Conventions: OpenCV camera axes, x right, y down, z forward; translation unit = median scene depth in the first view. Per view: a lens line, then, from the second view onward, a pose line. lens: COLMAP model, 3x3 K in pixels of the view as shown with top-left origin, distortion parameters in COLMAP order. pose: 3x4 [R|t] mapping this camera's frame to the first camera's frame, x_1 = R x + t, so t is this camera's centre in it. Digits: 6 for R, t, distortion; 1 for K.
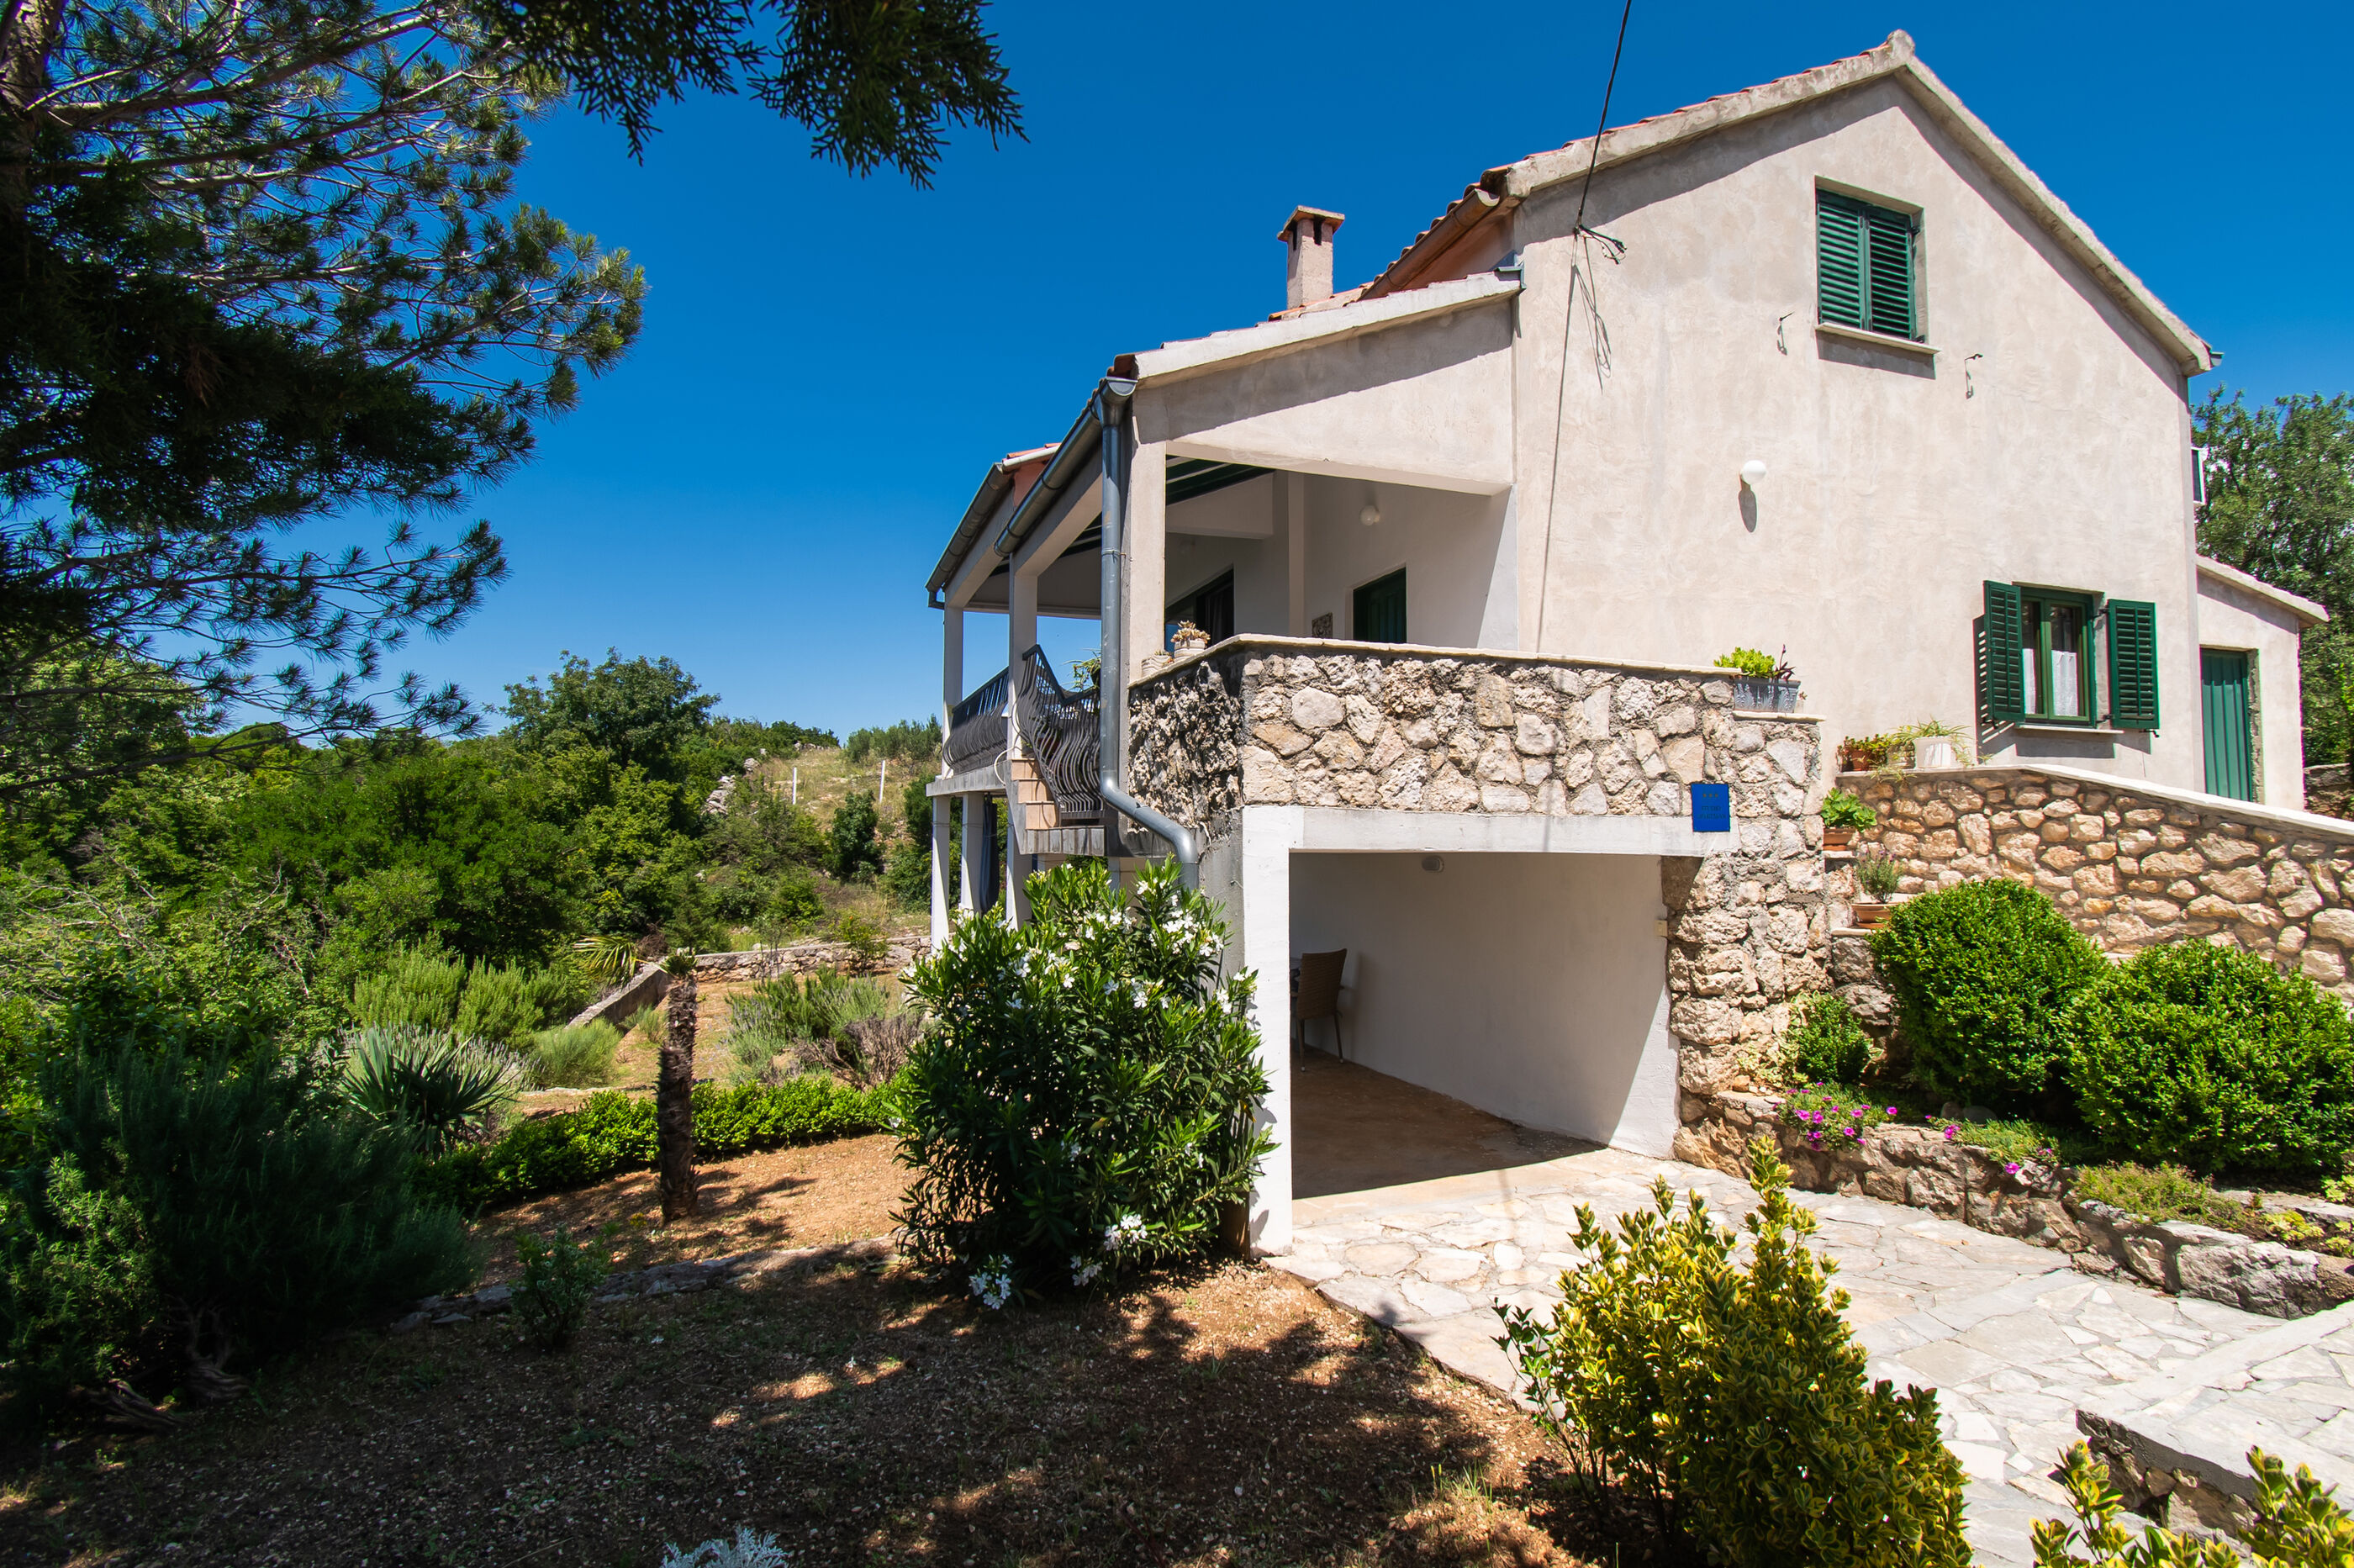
lens RADIAL K [[1032.2, 0, 1175.5], [0, 1032.2, 791.9], [0, 0, 1]] dist [0.008346, -0.015271]
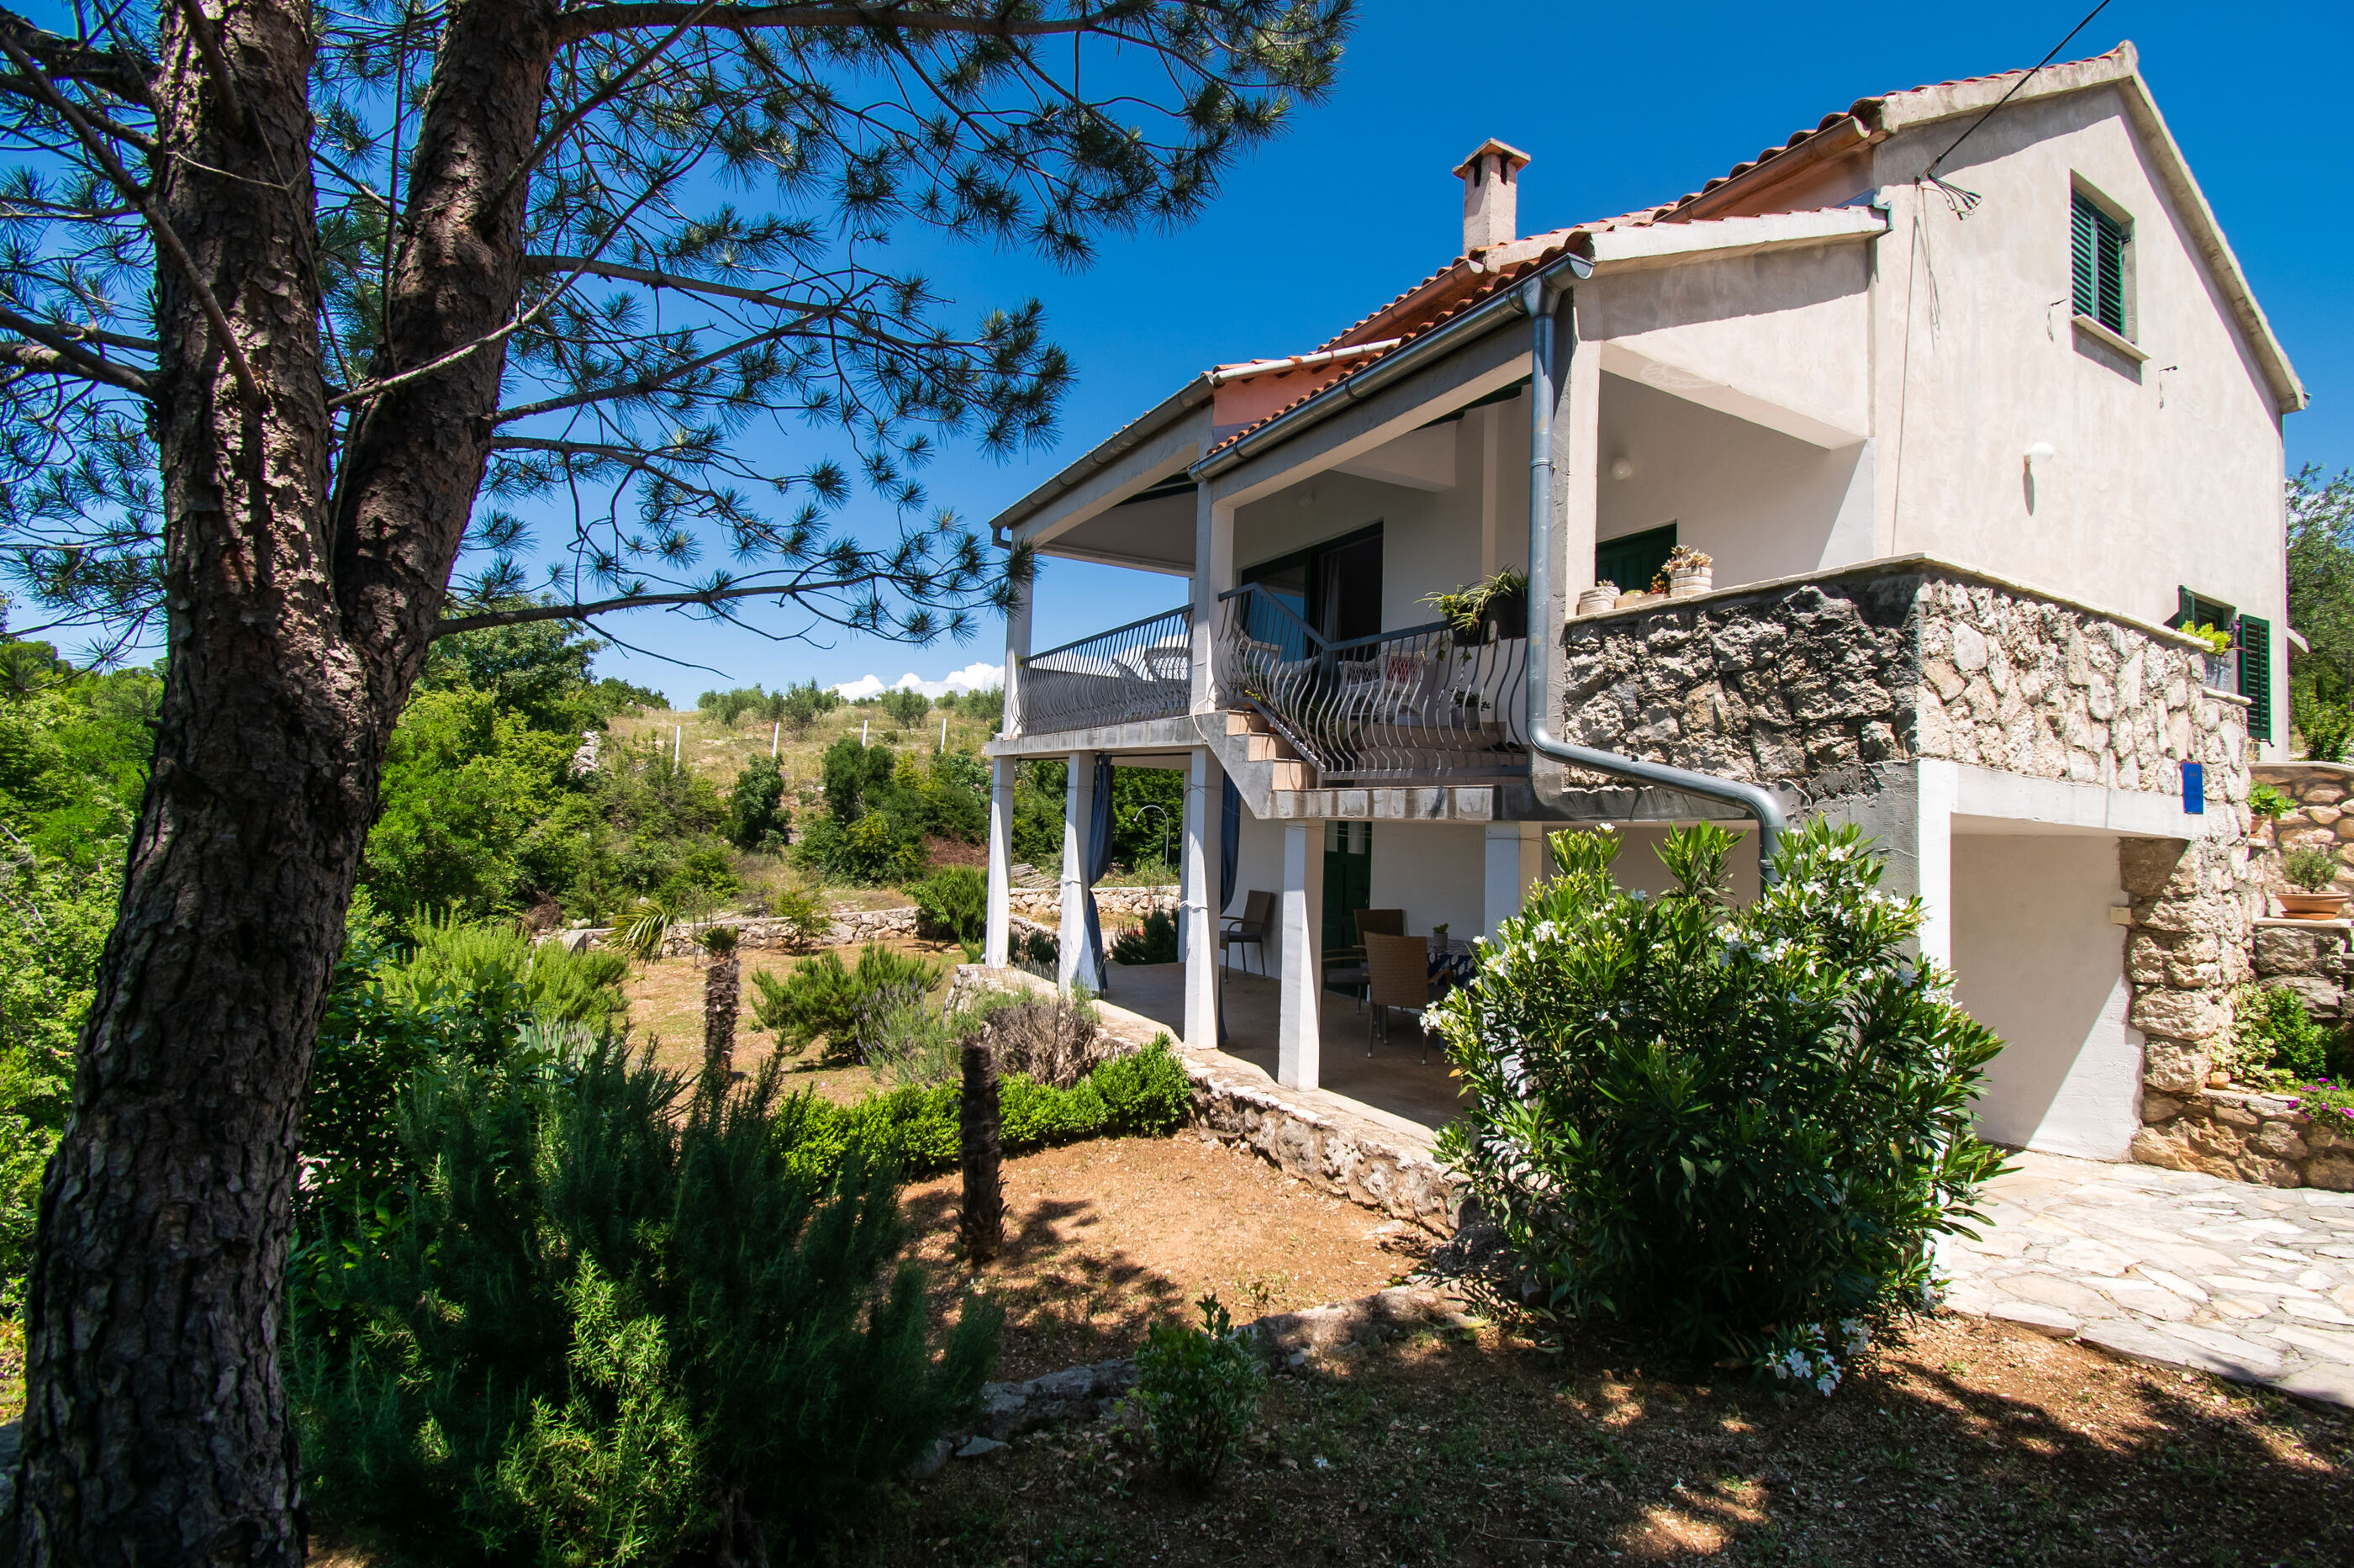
lens RADIAL K [[1024.3, 0, 1177.0], [0, 1024.3, 784.0], [0, 0, 1]] dist [0.008627, -0.015144]
pose [[0.986169, 0.040094, 0.160819, -0.451780], [-0.041242, 0.999142, 0.003809, 0.038603], [-0.160528, -0.010389, 0.986977, 0.197328]]
